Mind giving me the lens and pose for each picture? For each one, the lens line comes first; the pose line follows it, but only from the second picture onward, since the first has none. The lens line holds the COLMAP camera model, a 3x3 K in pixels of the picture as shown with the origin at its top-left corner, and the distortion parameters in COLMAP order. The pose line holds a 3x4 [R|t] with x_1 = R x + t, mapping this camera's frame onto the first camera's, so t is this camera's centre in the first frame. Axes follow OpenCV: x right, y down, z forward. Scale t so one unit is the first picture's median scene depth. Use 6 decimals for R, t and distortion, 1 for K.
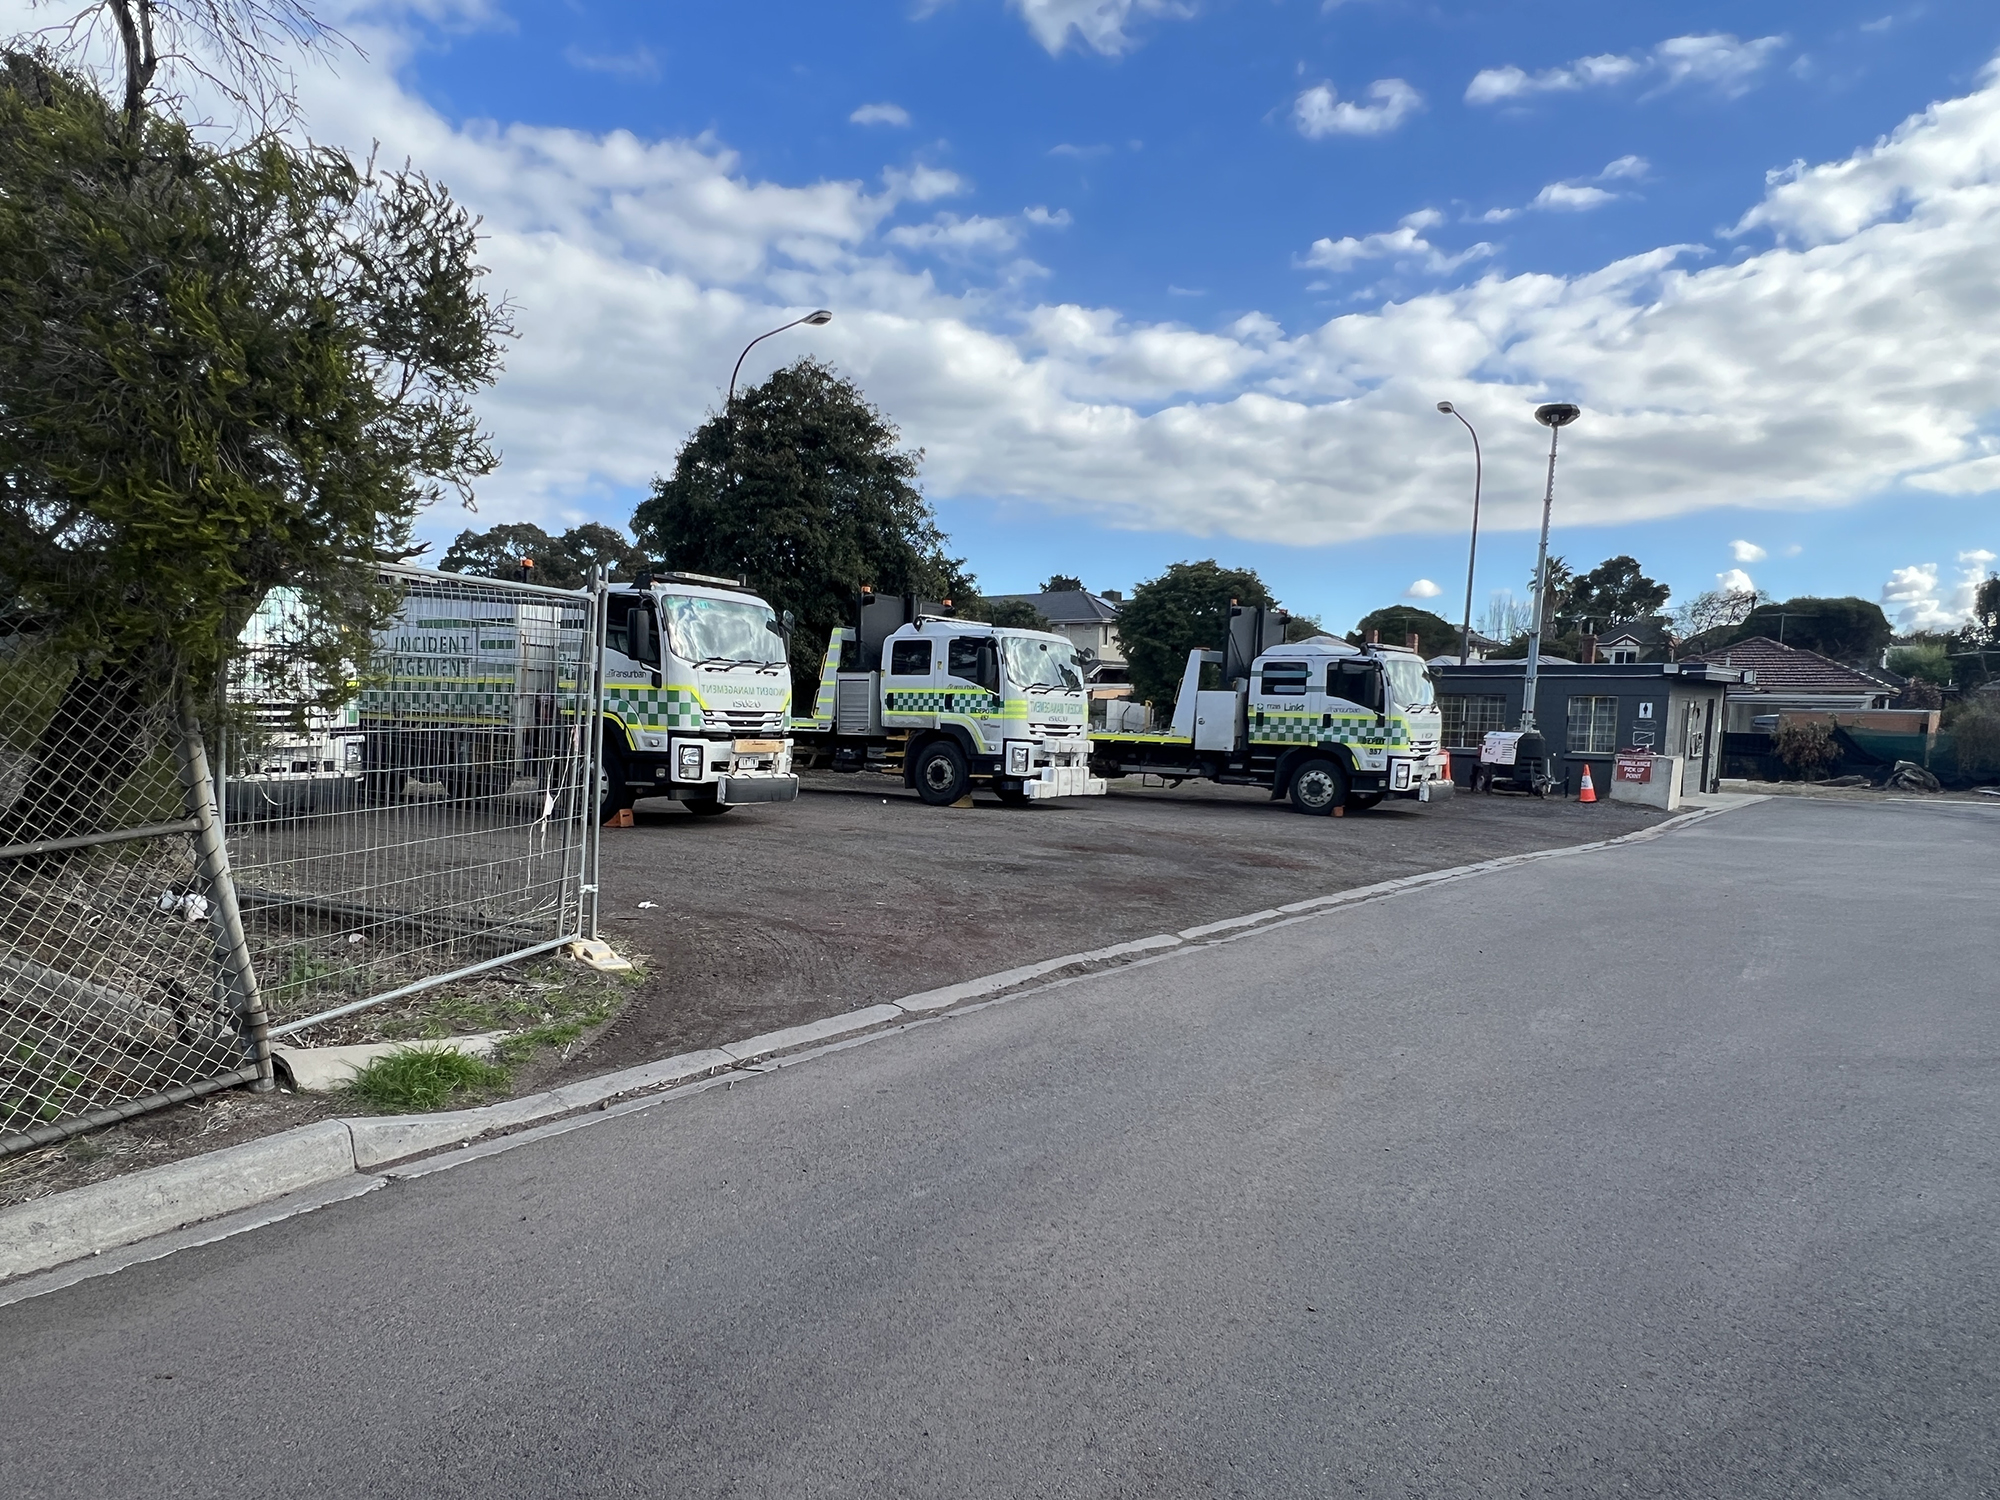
lens RADIAL K [[1284.8, 0, 933.9], [0, 1284.8, 858.7], [0, 0, 1]] dist [-0.003699, -0.000739]
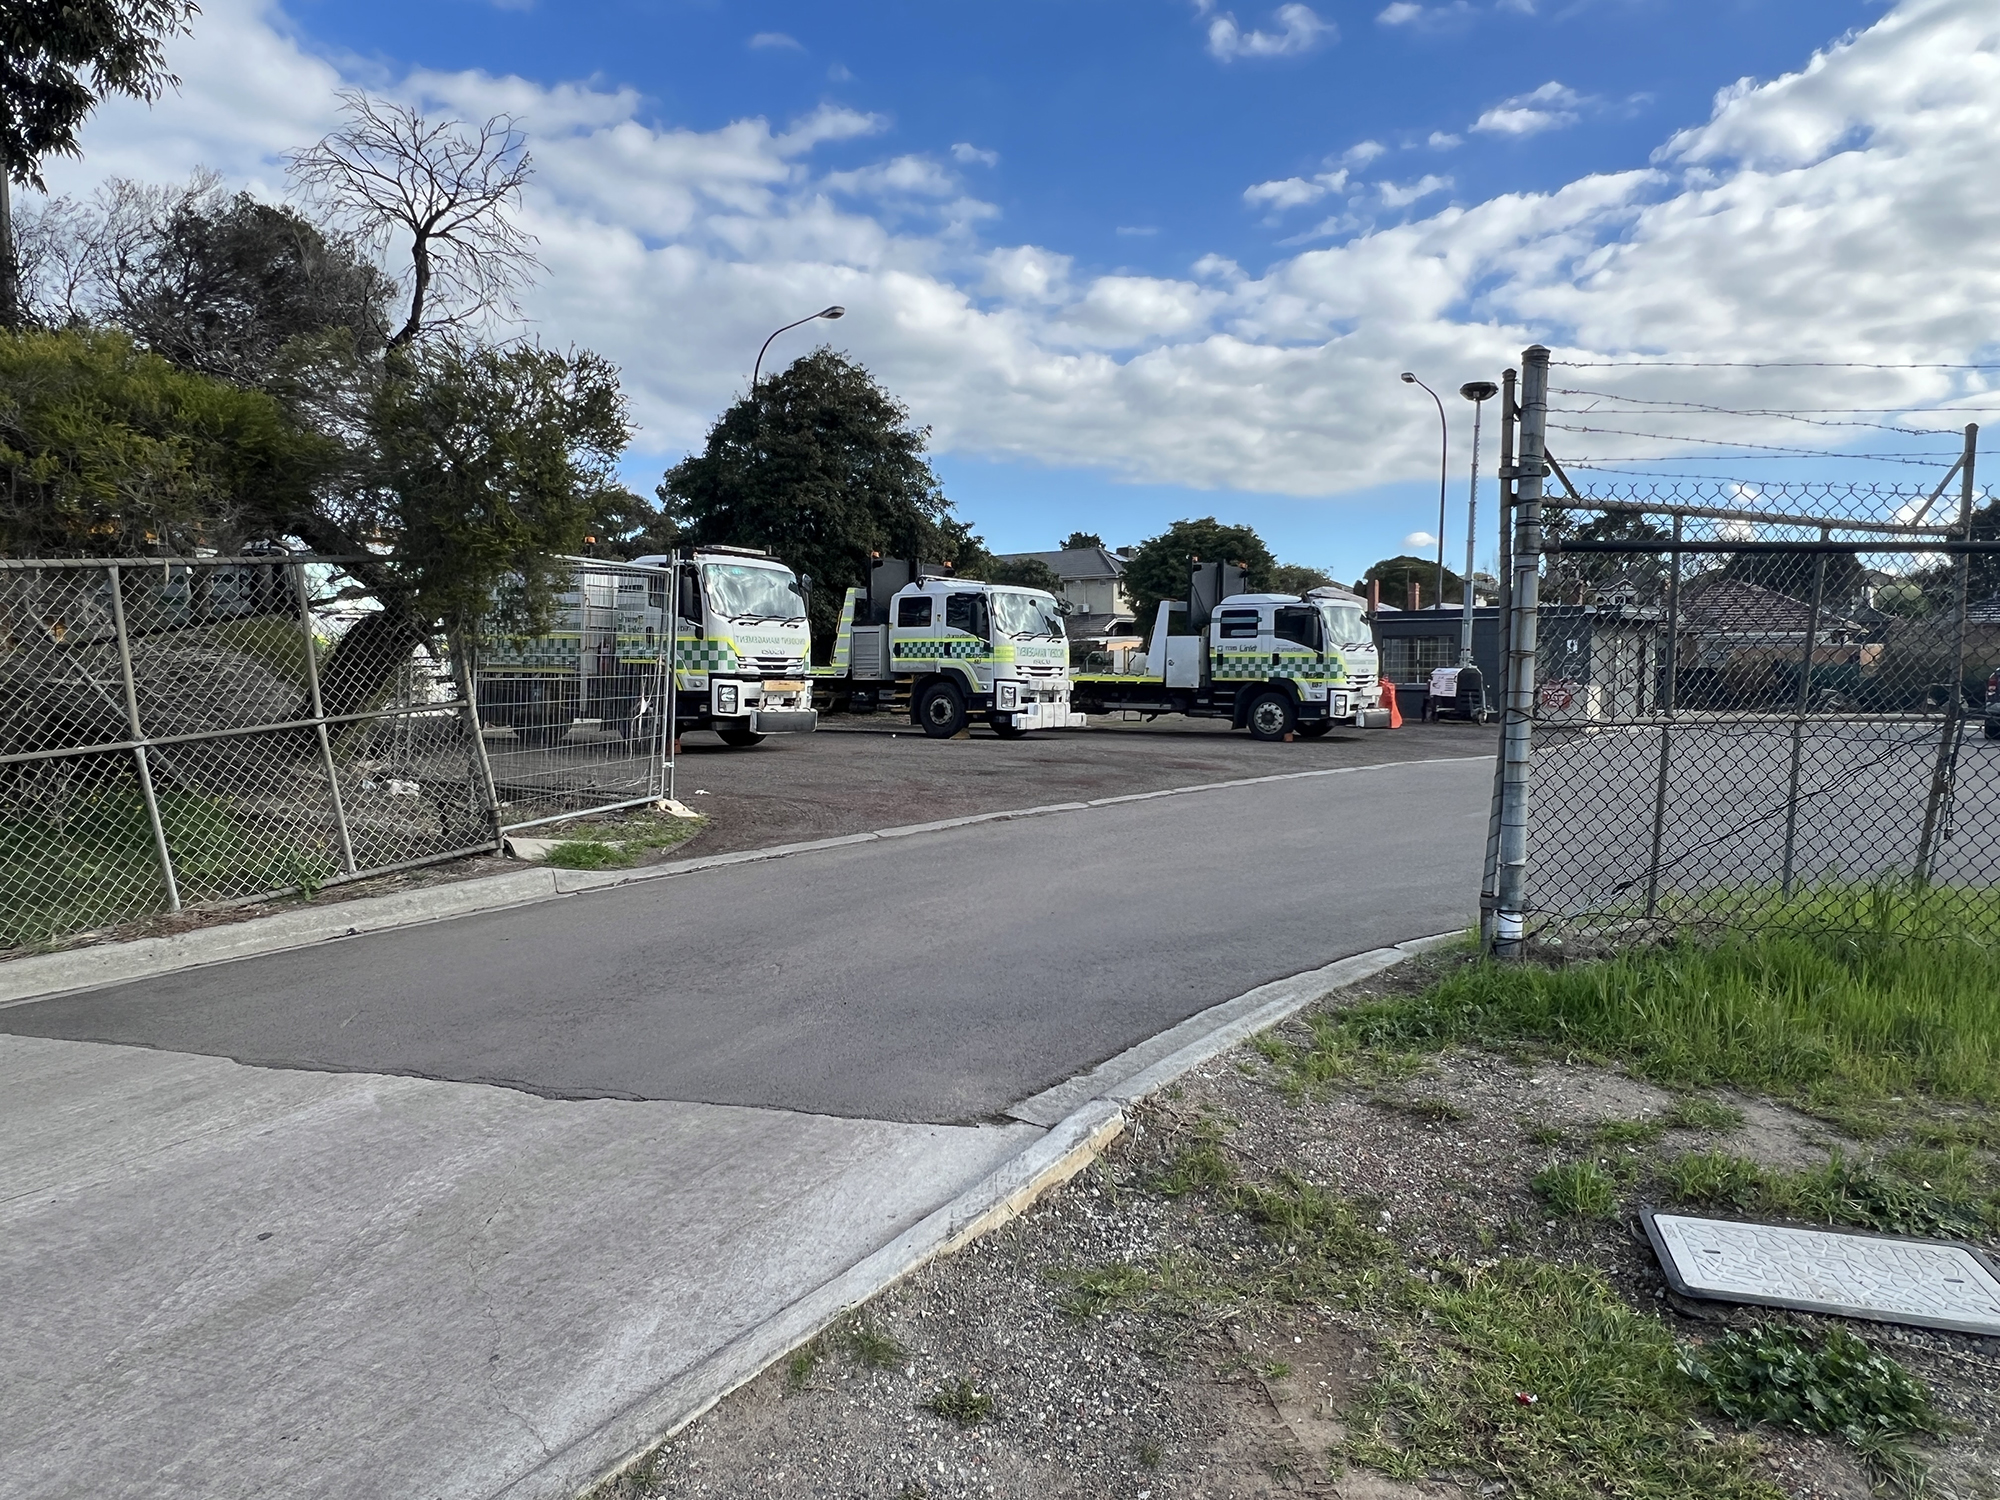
lens RADIAL K [[1291.5, 0, 985.1], [0, 1291.5, 753.1], [0, 0, 1]] dist [-0.002914, -0.002320]
pose [[0.999634, -0.021301, 0.016659, 0.023140], [0.022092, 0.998561, -0.048859, 0.028537], [-0.015594, 0.049210, 0.998667, -0.156530]]
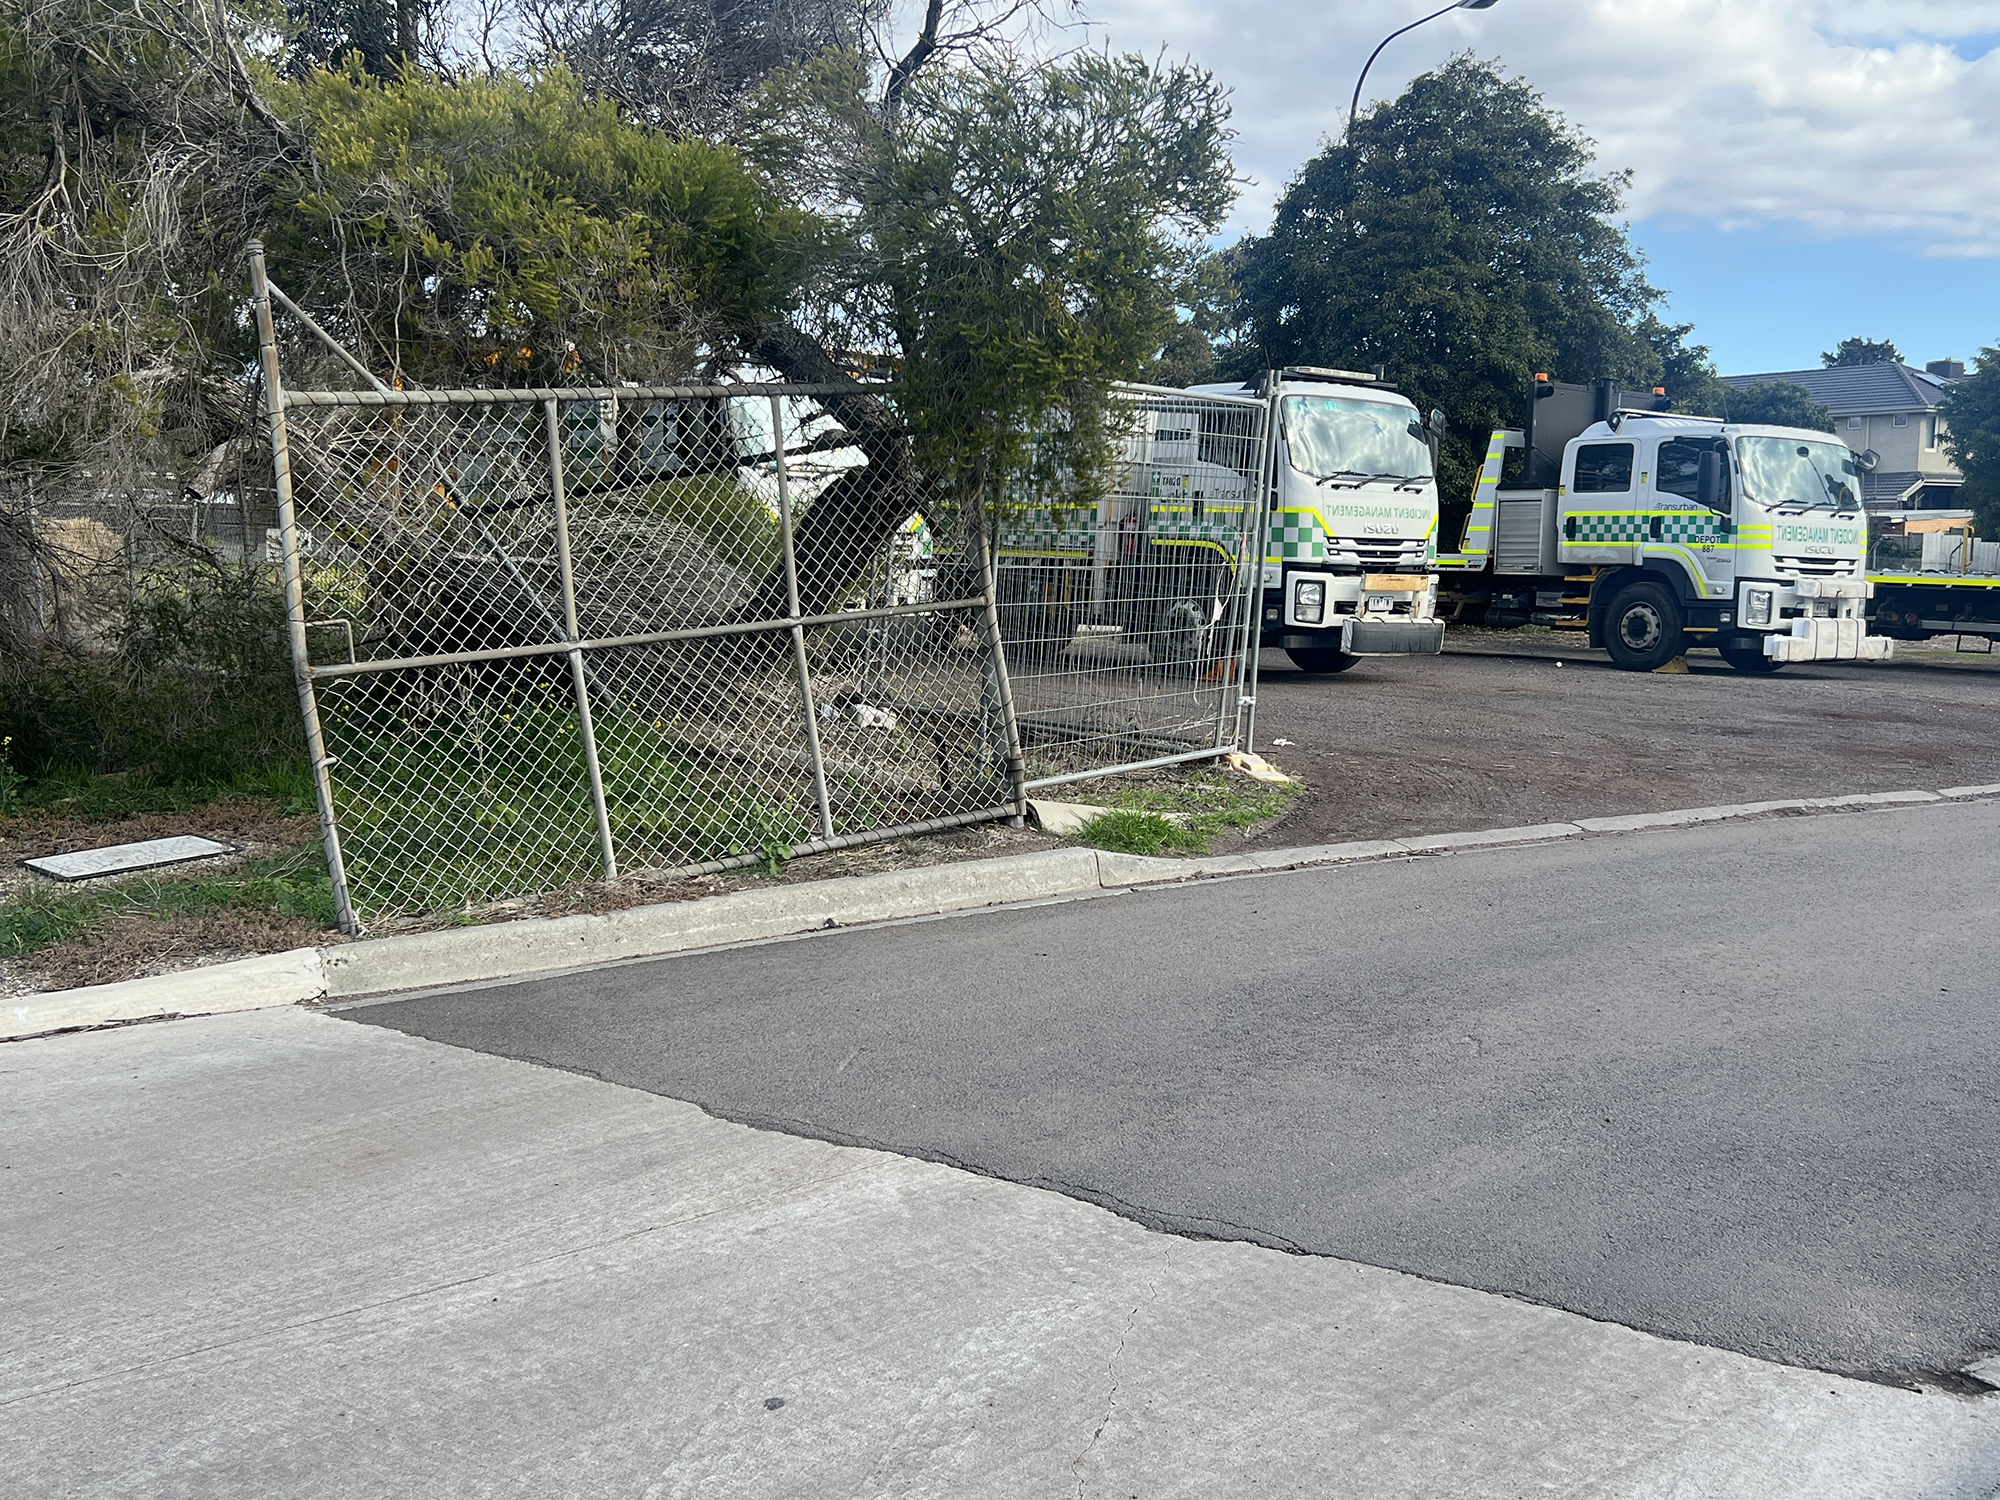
lens RADIAL K [[1907.7, 0, 997.0], [0, 1907.7, 735.1], [0, 0, 1]] dist [0.117215, -0.304004]
pose [[0.949149, 0.025132, -0.313824, 0.002762], [-0.032656, 0.999291, -0.018741, 0.026283], [0.313130, 0.028036, 0.949296, -0.140176]]
